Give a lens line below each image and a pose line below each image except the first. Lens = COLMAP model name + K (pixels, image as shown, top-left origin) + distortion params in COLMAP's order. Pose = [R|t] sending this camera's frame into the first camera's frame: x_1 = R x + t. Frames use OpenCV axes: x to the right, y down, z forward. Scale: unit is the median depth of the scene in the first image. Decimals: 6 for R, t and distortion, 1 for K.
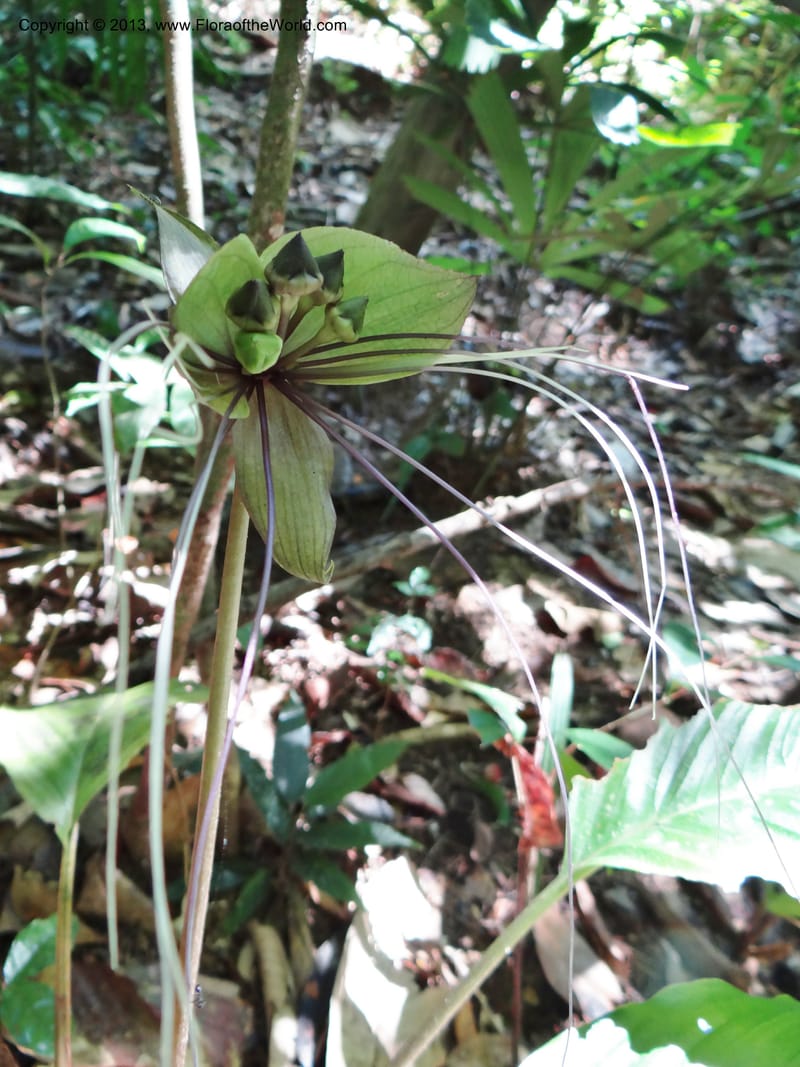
lens RADIAL K [[833.5, 0, 400.0], [0, 833.5, 533.5], [0, 0, 1]] dist [0.004039, -0.000071]
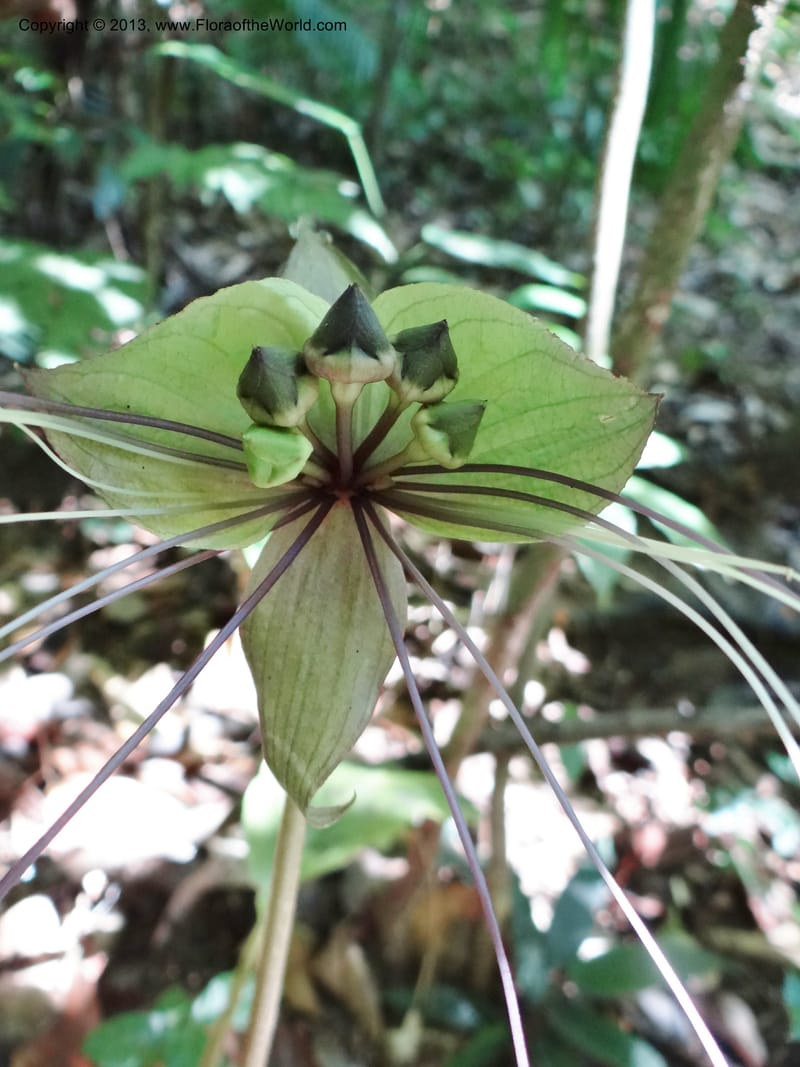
lens RADIAL K [[841.8, 0, 400.0], [0, 841.8, 533.5], [0, 0, 1]] dist [-0.002488, -0.003300]
pose [[0.837006, 0.231514, -0.495805, 0.044723], [-0.275955, 0.961018, -0.017118, -0.031599], [0.472515, 0.151148, 0.868265, 0.087444]]
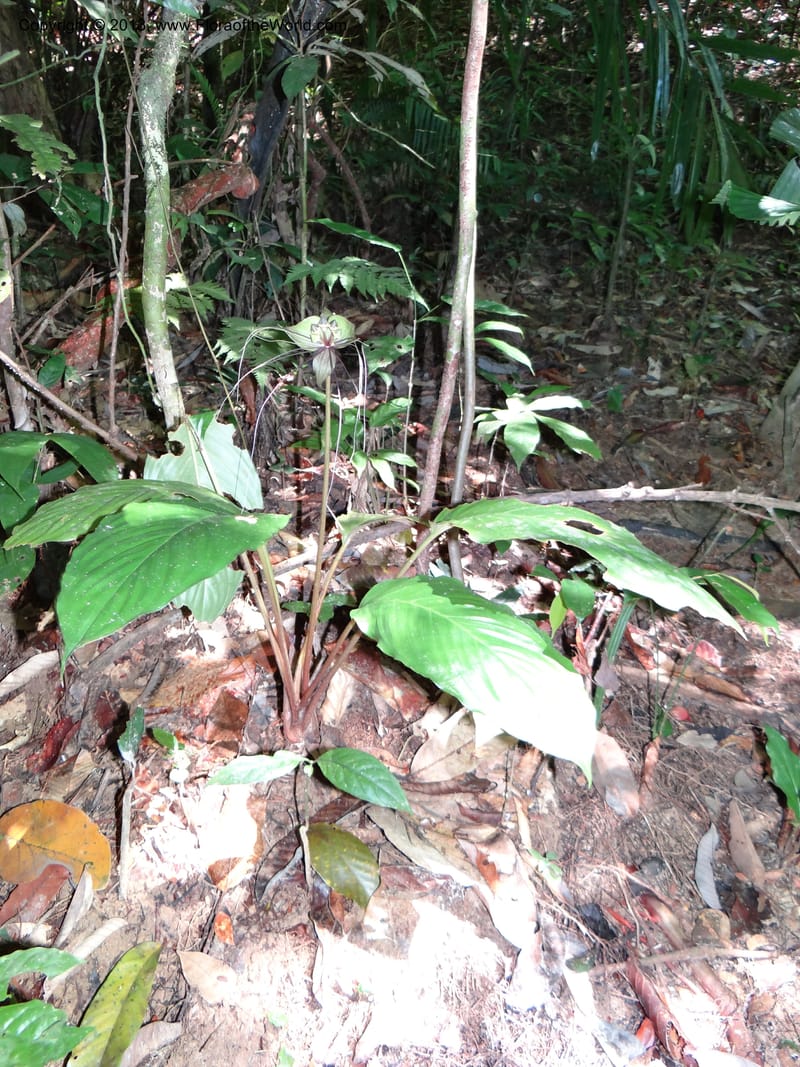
lens RADIAL K [[841.8, 0, 400.0], [0, 841.8, 533.5], [0, 0, 1]] dist [-0.002488, -0.003300]
pose [[0.740614, 0.173307, -0.649196, 0.683092], [-0.252979, 0.966992, -0.030458, 0.175753], [0.622489, 0.186790, 0.760011, -0.432944]]
